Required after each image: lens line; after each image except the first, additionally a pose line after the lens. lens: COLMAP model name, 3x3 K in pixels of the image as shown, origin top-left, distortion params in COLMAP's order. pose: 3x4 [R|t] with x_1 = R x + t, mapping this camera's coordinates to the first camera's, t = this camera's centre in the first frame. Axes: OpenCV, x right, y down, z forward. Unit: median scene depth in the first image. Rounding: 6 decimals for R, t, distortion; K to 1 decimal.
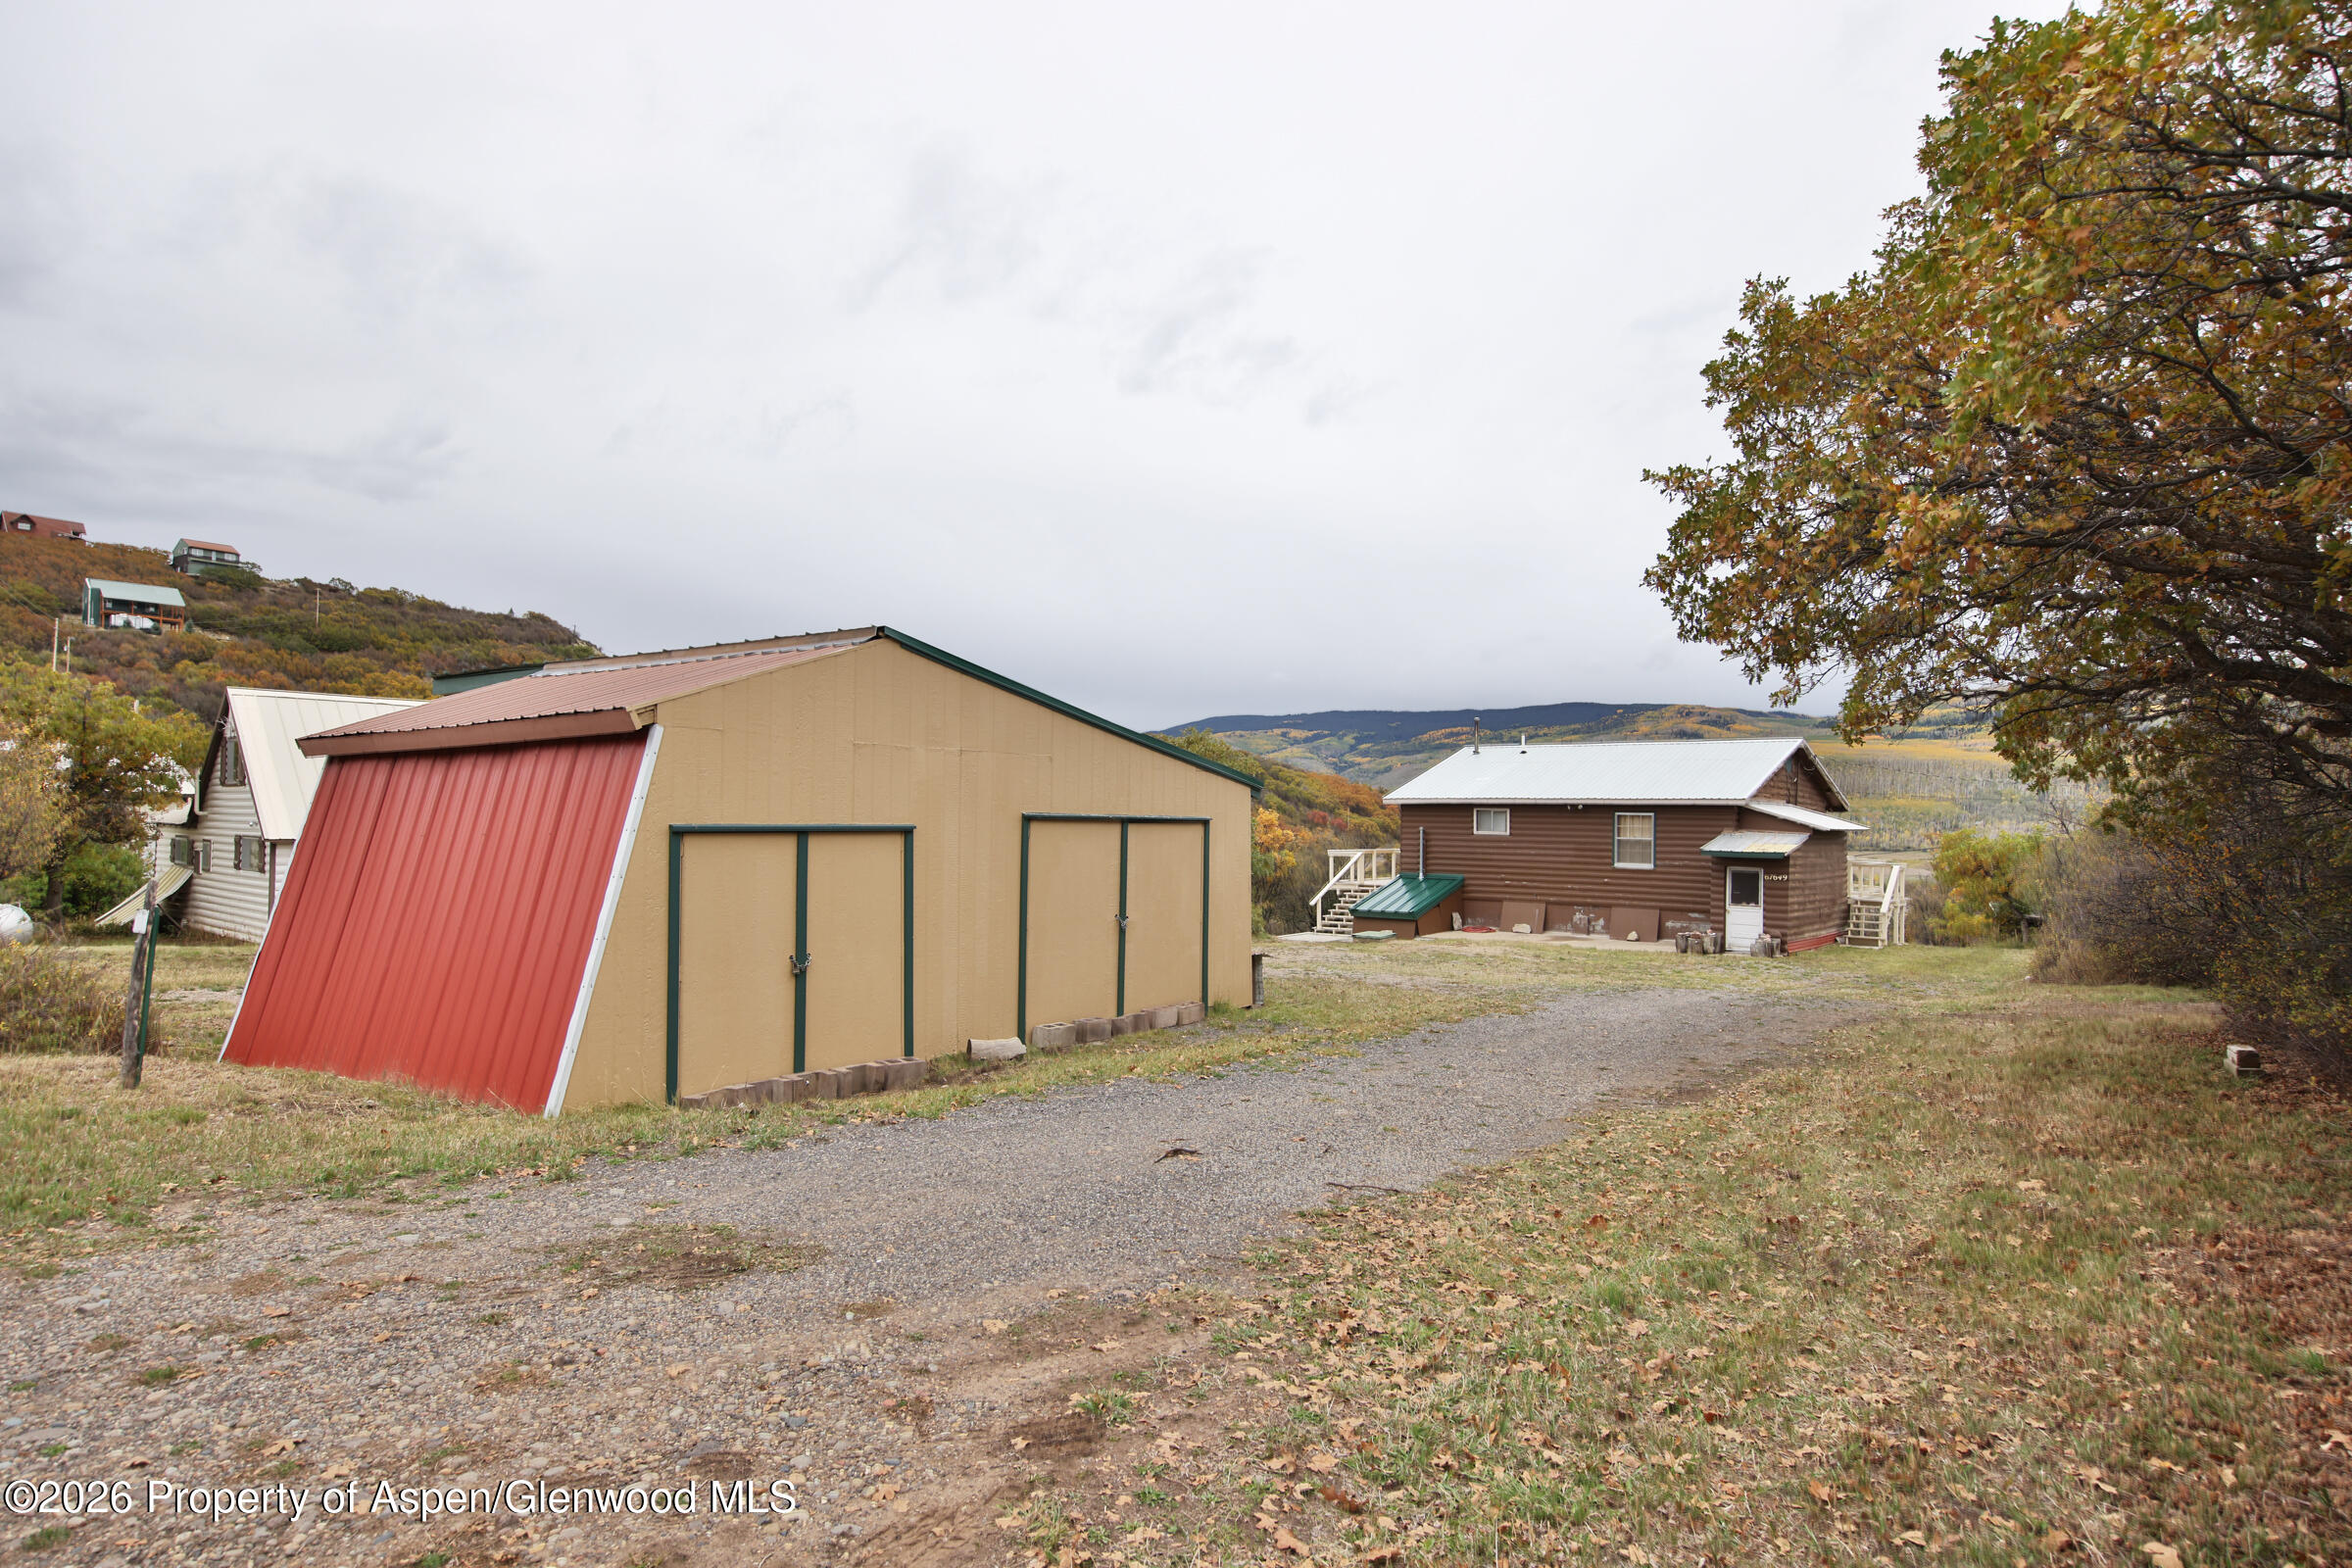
lens RADIAL K [[1299.5, 0, 1173.9], [0, 1299.5, 772.4], [0, 0, 1]] dist [0.013258, -0.003647]
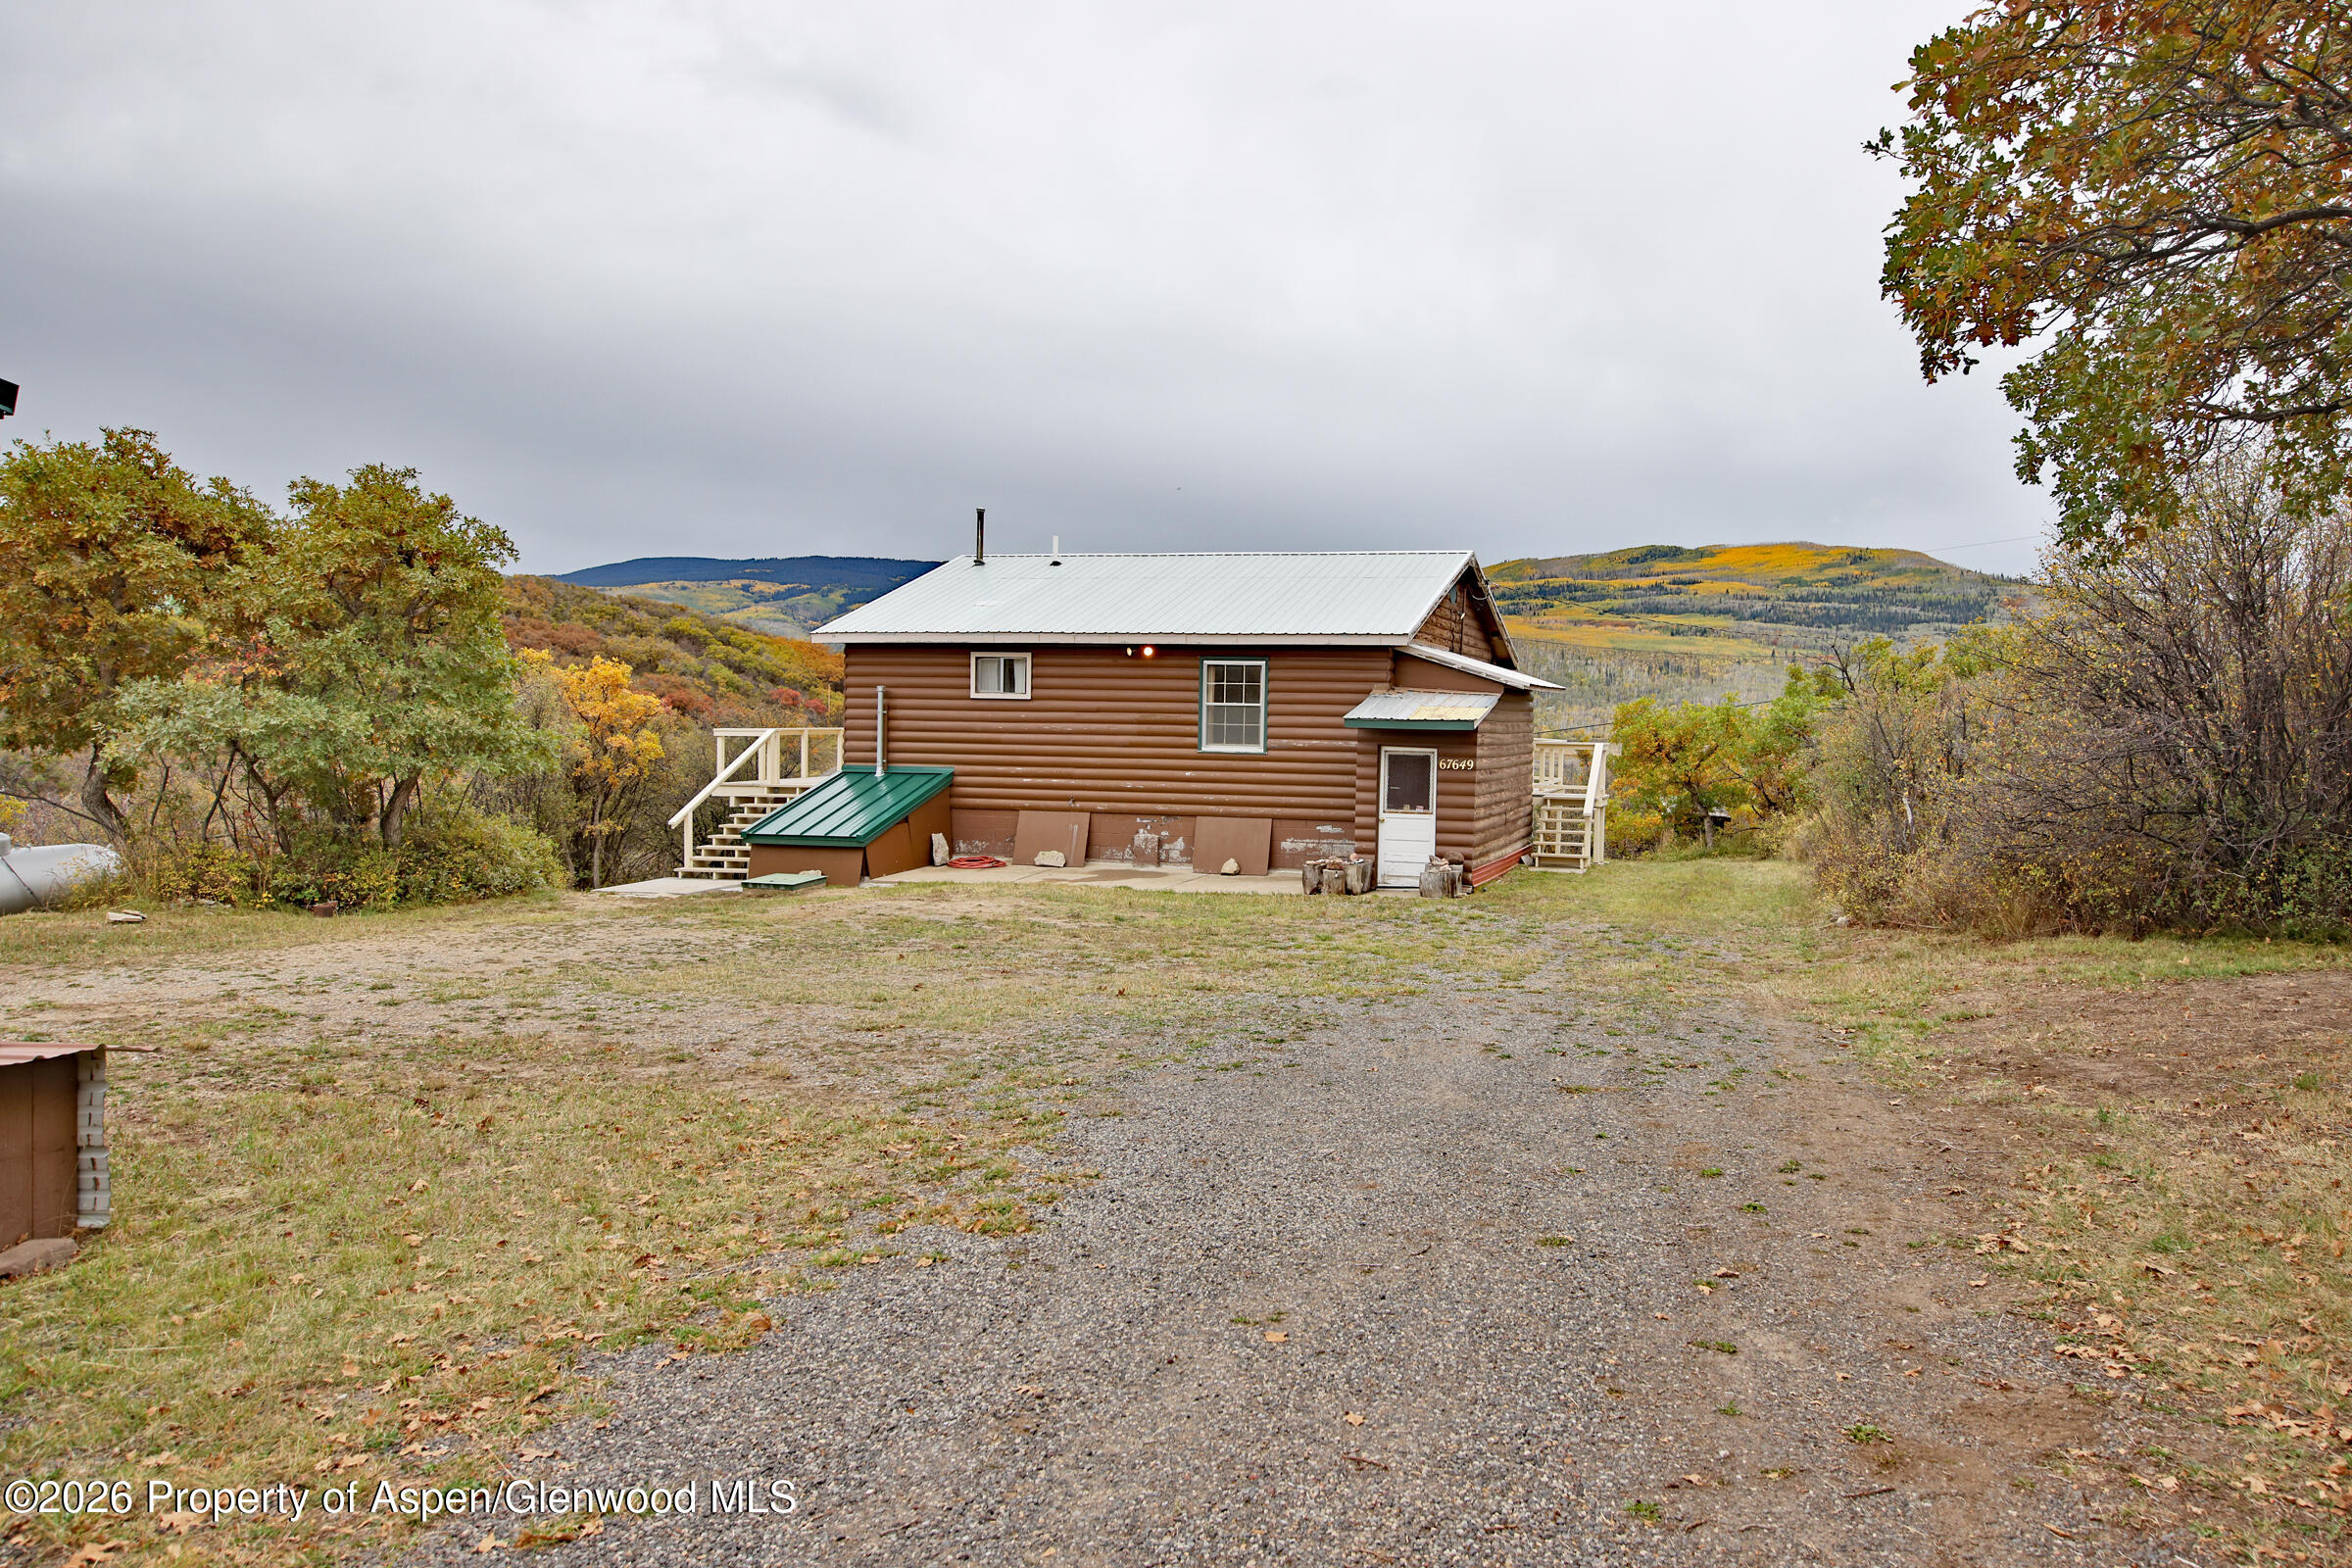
lens RADIAL K [[1545.6, 0, 1176.2], [0, 1545.6, 786.5], [0, 0, 1]] dist [0.028981, -0.002355]
pose [[0.943912, -0.015896, 0.329813, 0.094244], [-0.012016, 0.996525, 0.082419, 0.030710], [-0.329977, -0.081759, 0.940442, 0.337829]]
